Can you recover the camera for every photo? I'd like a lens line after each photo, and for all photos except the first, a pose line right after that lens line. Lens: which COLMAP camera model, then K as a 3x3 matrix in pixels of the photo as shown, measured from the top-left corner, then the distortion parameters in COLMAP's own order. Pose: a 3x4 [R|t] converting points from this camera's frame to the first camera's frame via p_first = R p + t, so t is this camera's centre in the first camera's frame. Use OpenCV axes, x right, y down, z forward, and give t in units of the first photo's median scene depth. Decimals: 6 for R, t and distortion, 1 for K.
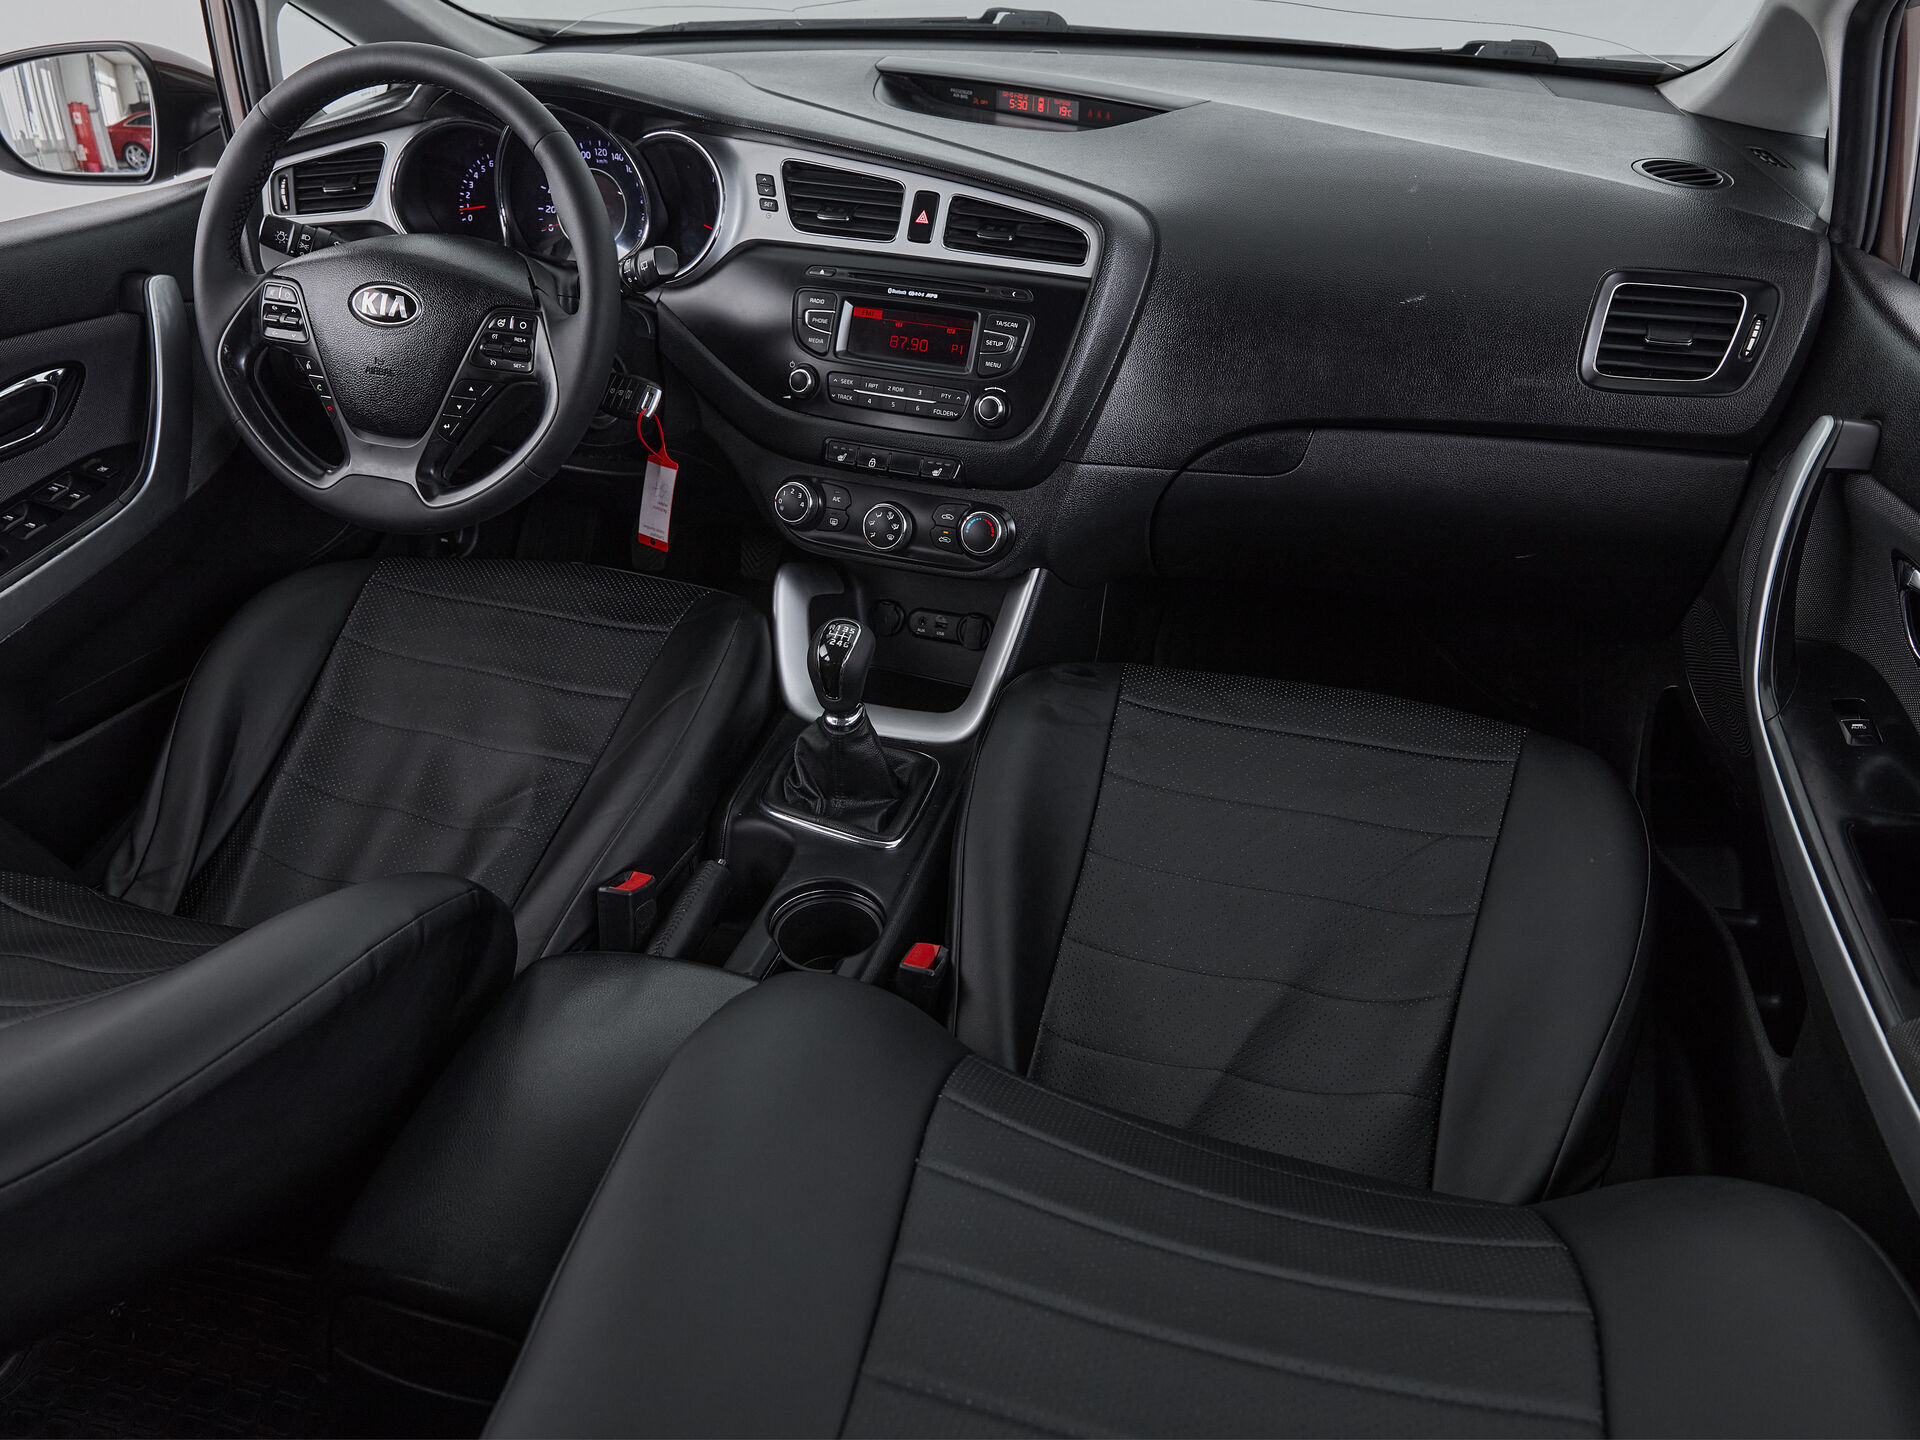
lens RADIAL K [[1430.4, 0, 936.7], [0, 1430.4, 698.1], [0, 0, 1]] dist [-0.008341, -0.002621]
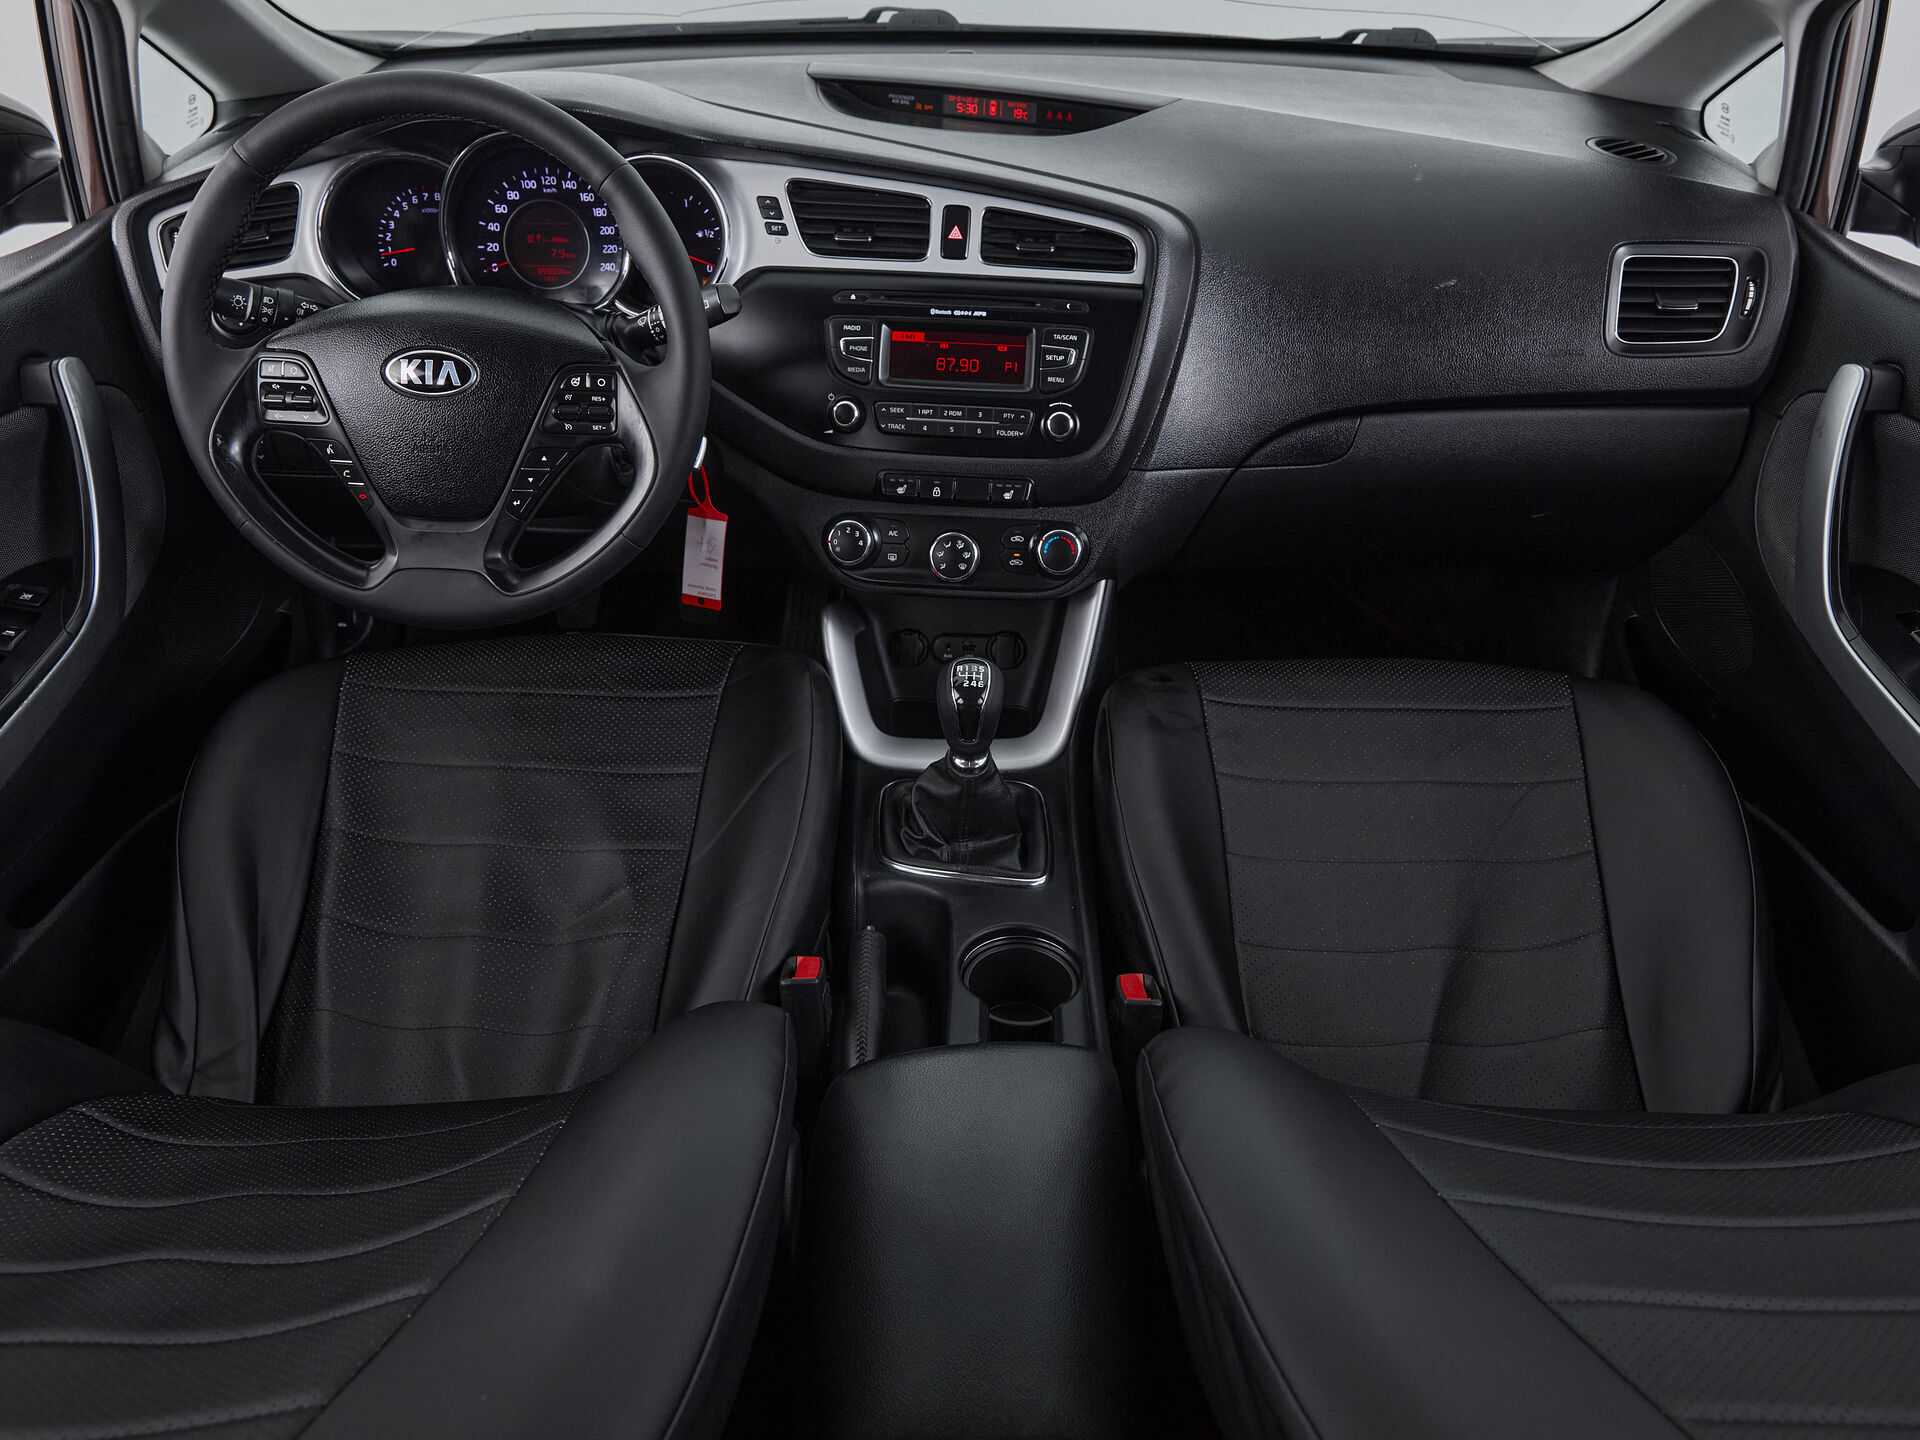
lens RADIAL K [[1425.4, 0, 960.0], [0, 1425.4, 720.0], [0, 0, 1]] dist [-0.010046, -0.002635]
pose [[0.959551, -0.144063, 0.241882, -0.286936], [0.138226, 0.989551, 0.041023, -0.050311], [-0.245265, -0.005929, 0.969438, 0.066370]]
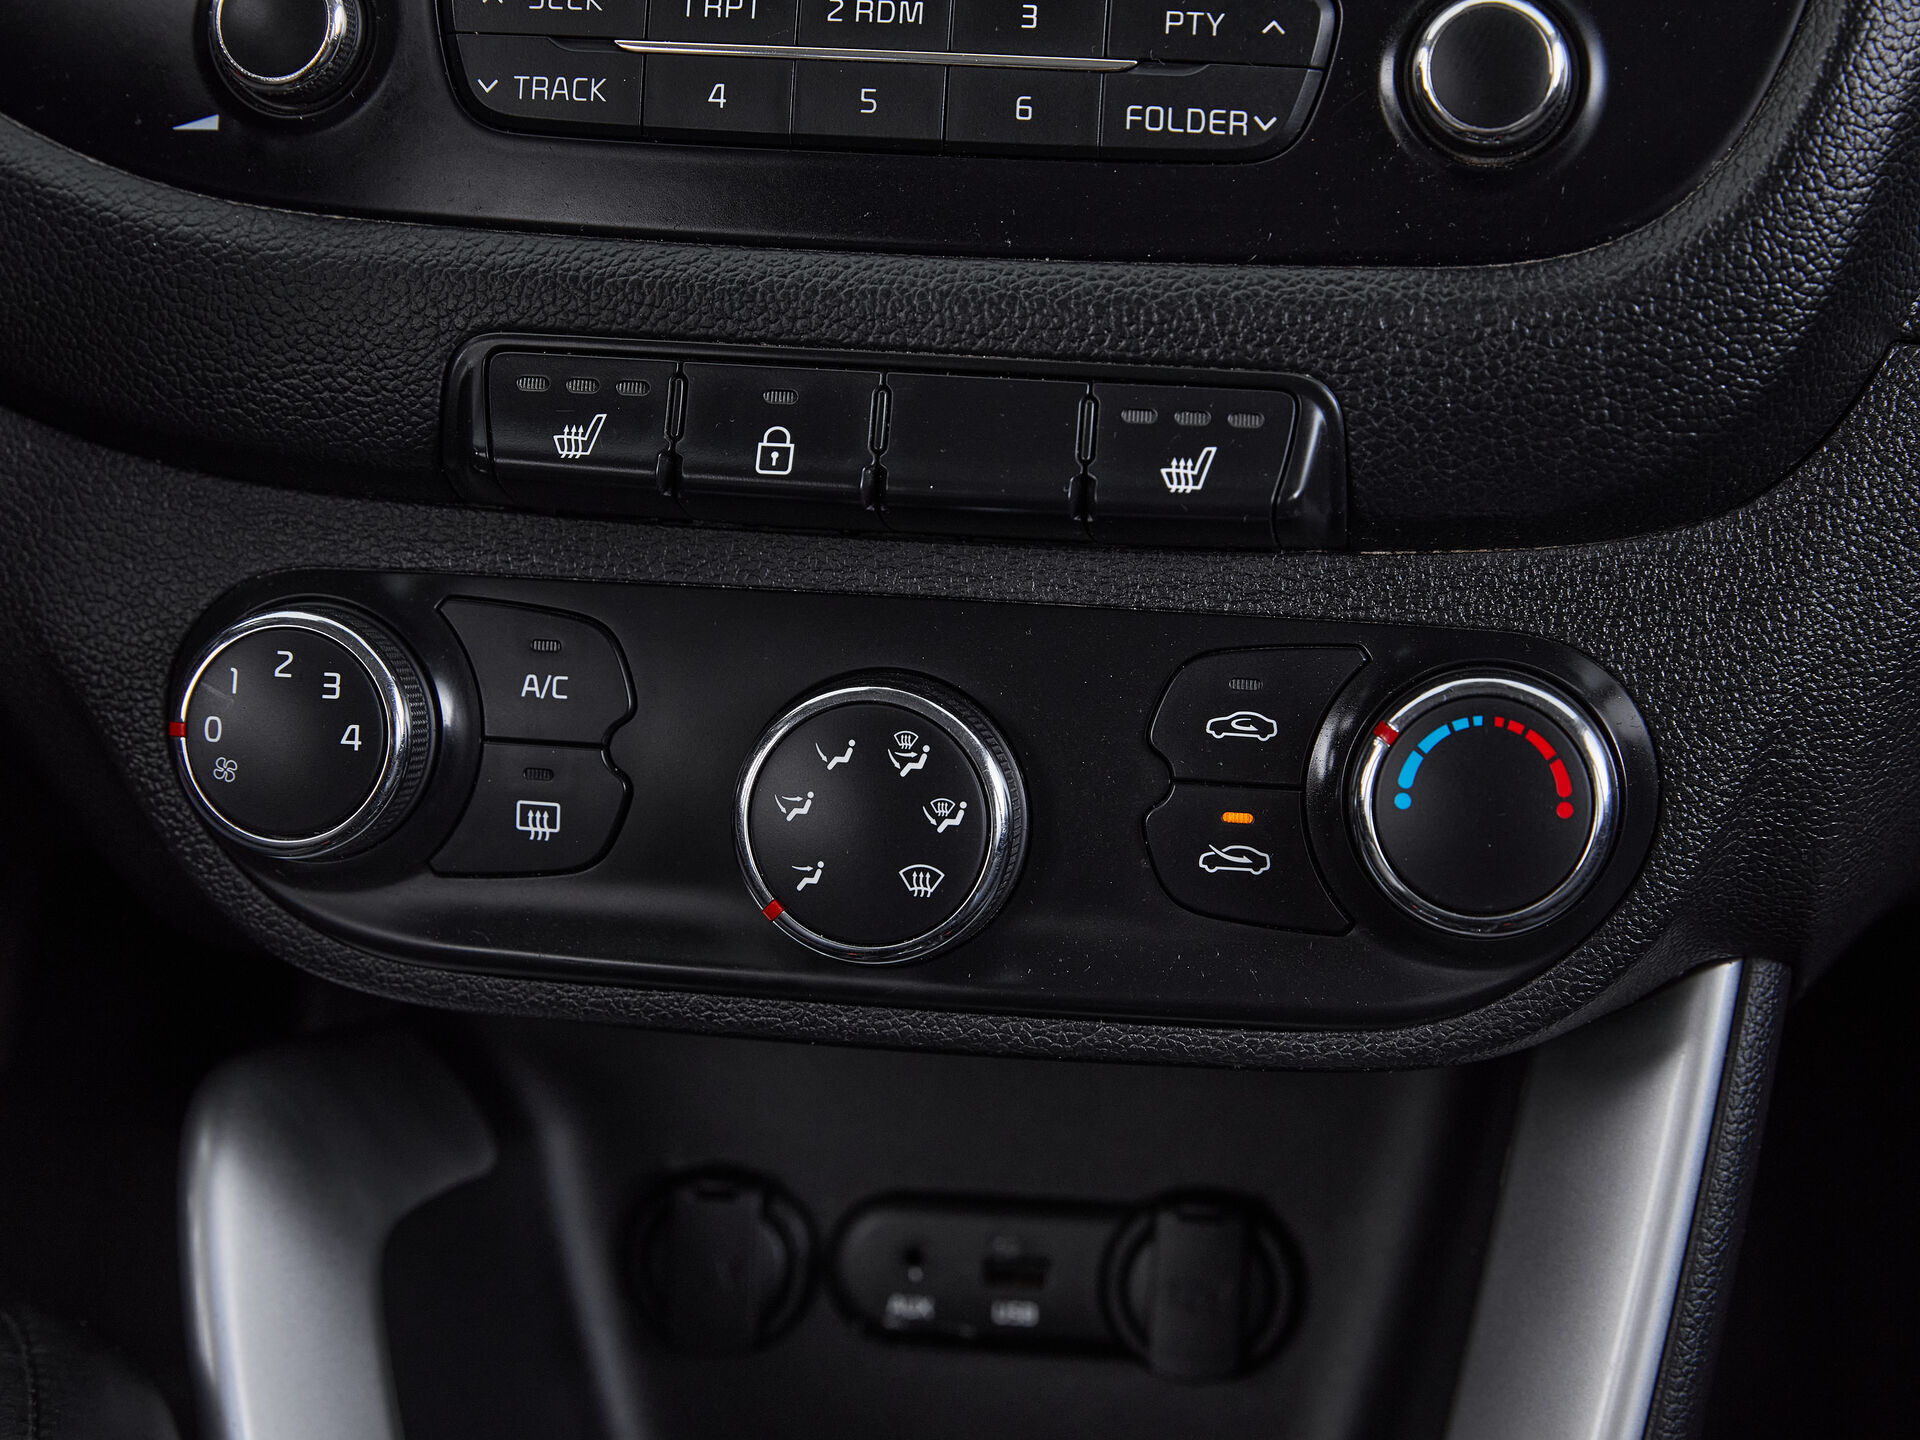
lens RADIAL K [[3777.6, 0, 904.4], [0, 3777.6, 723.3], [0, 0, 1]] dist [-0.109613, -0.057623]
pose [[0.977715, -0.098284, 0.185509, -0.116517], [0.117854, 0.988225, -0.097578, -0.089179], [-0.173735, 0.117266, 0.977786, 0.575231]]
